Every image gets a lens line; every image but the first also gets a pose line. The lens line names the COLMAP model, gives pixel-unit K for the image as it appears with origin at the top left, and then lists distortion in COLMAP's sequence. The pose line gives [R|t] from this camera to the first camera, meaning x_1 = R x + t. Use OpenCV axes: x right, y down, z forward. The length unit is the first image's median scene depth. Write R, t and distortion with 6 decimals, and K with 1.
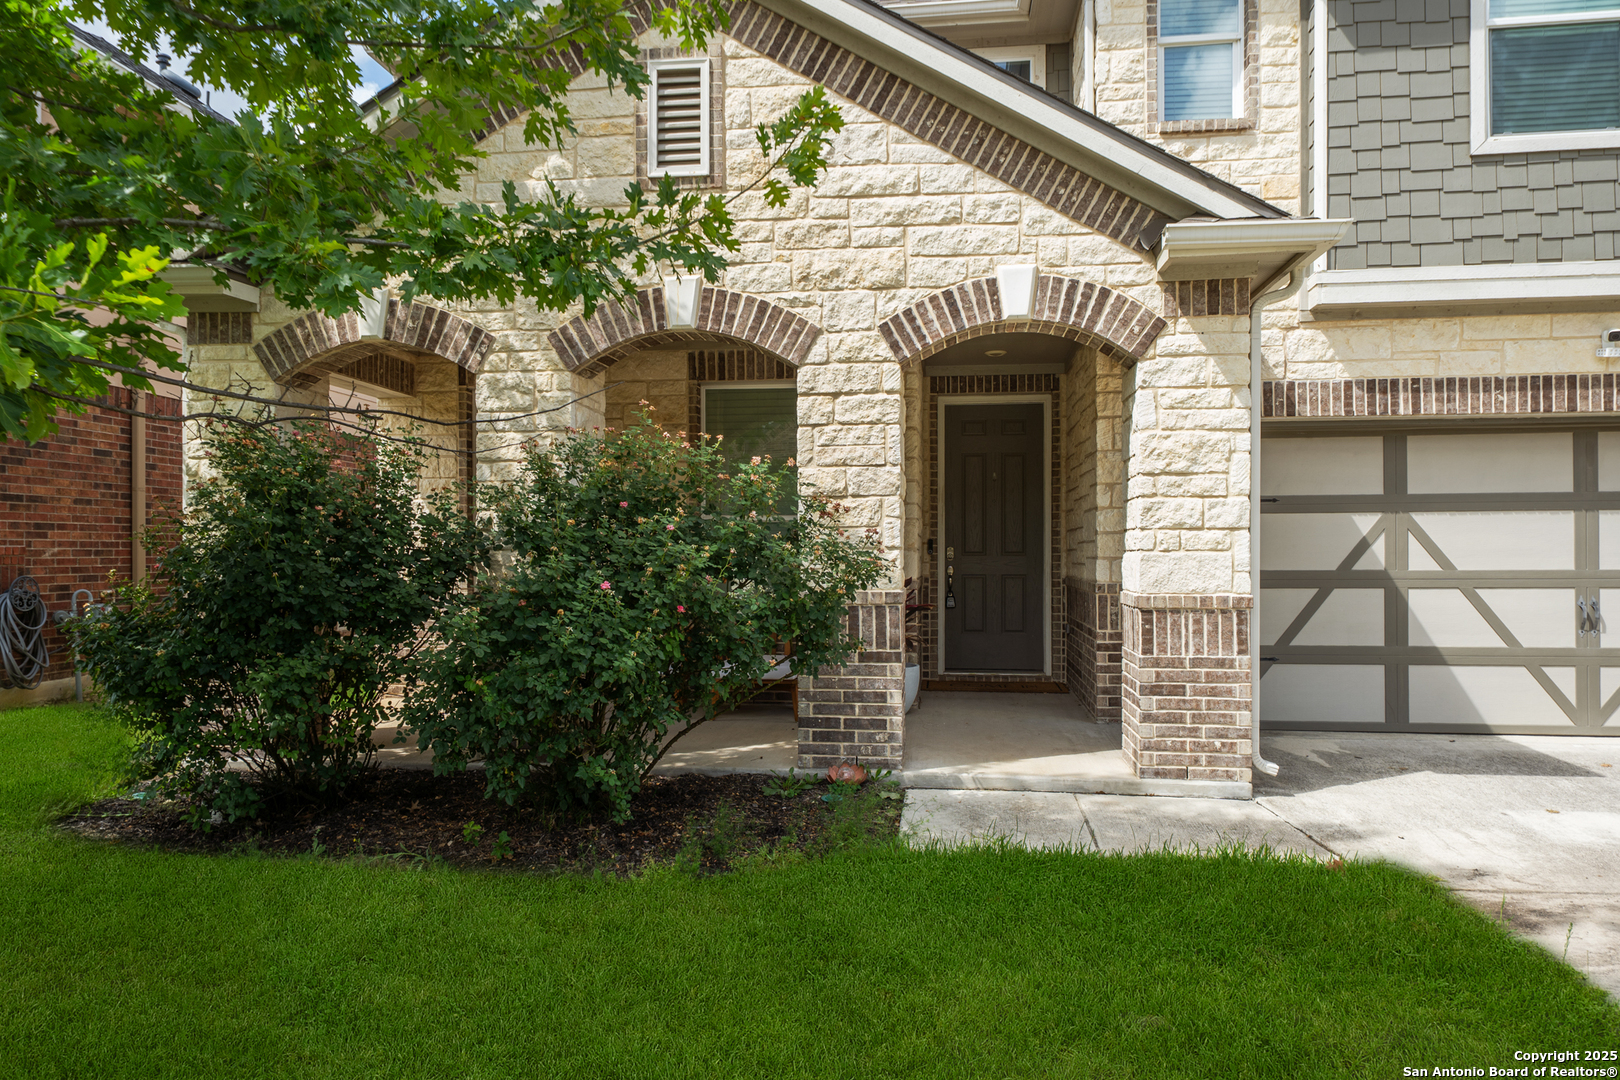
lens RADIAL K [[1034.9, 0, 809.3], [0, 1034.9, 550.8], [0, 0, 1]] dist [0.005707, 0.001782]
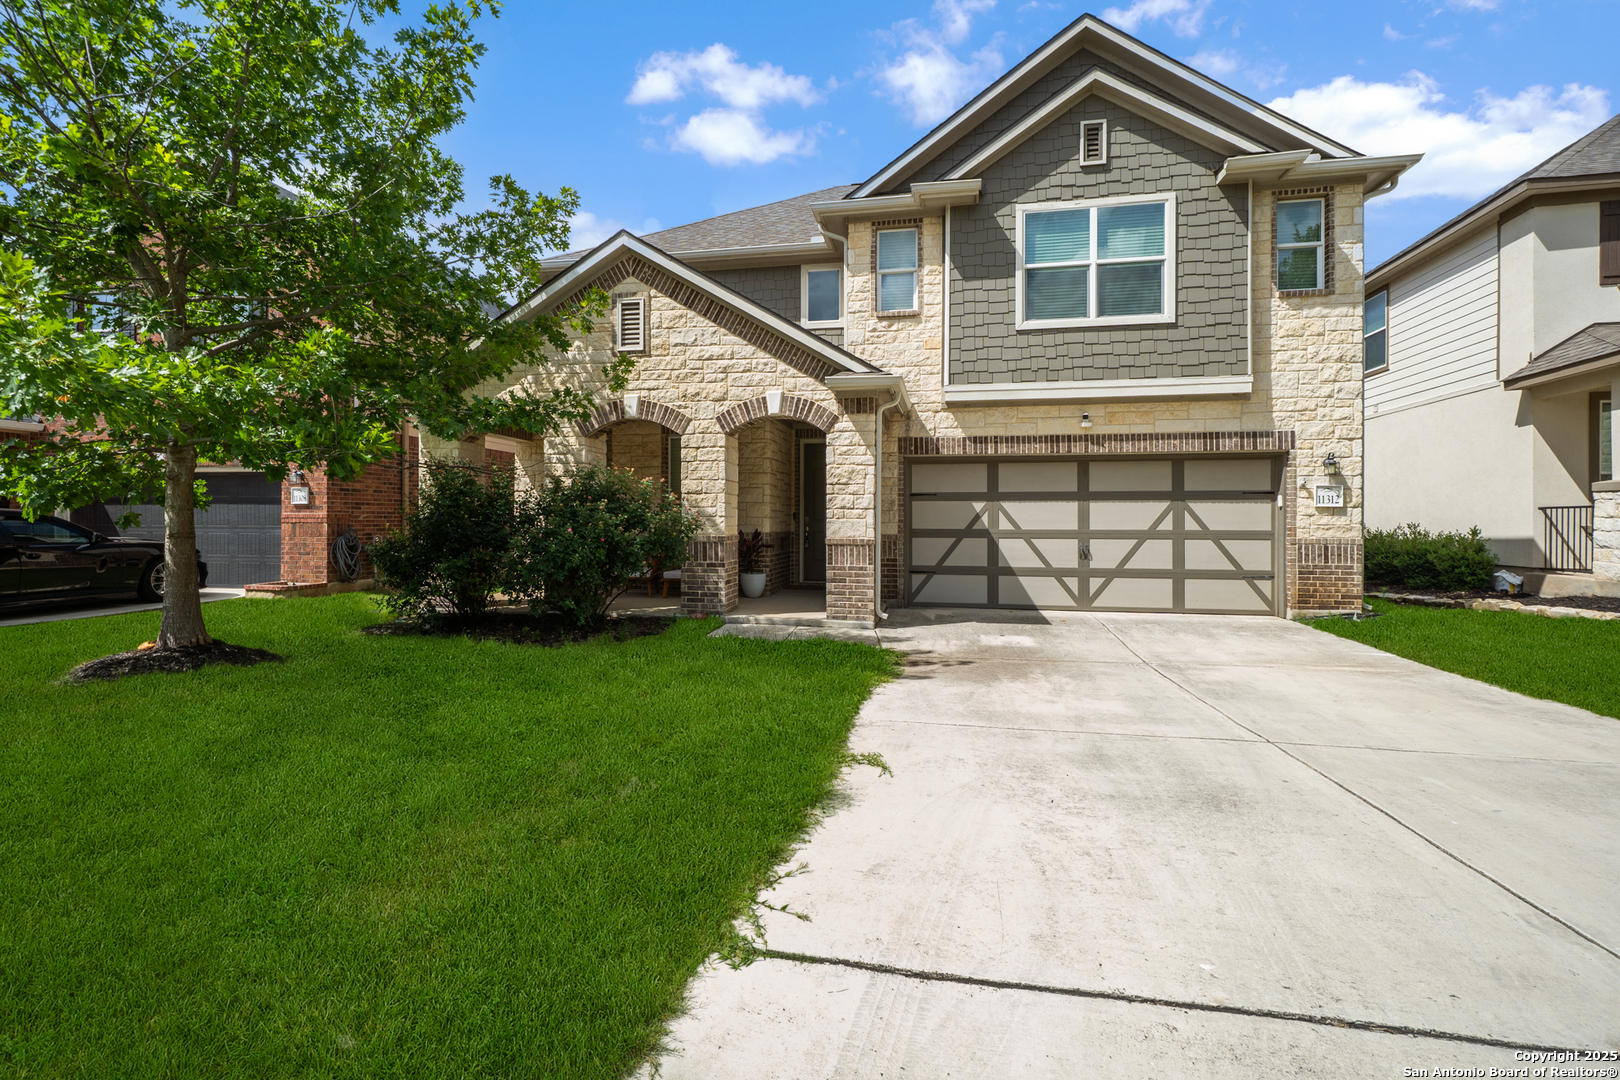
lens RADIAL K [[700.9, 0, 810.8], [0, 700.9, 526.1], [0, 0, 1]] dist [0.001054, -0.000092]
pose [[0.998073, 0.007038, -0.061657, 0.361658], [-0.006516, 0.999941, 0.008669, 0.003535], [0.061715, -0.008250, 0.998060, -0.496353]]
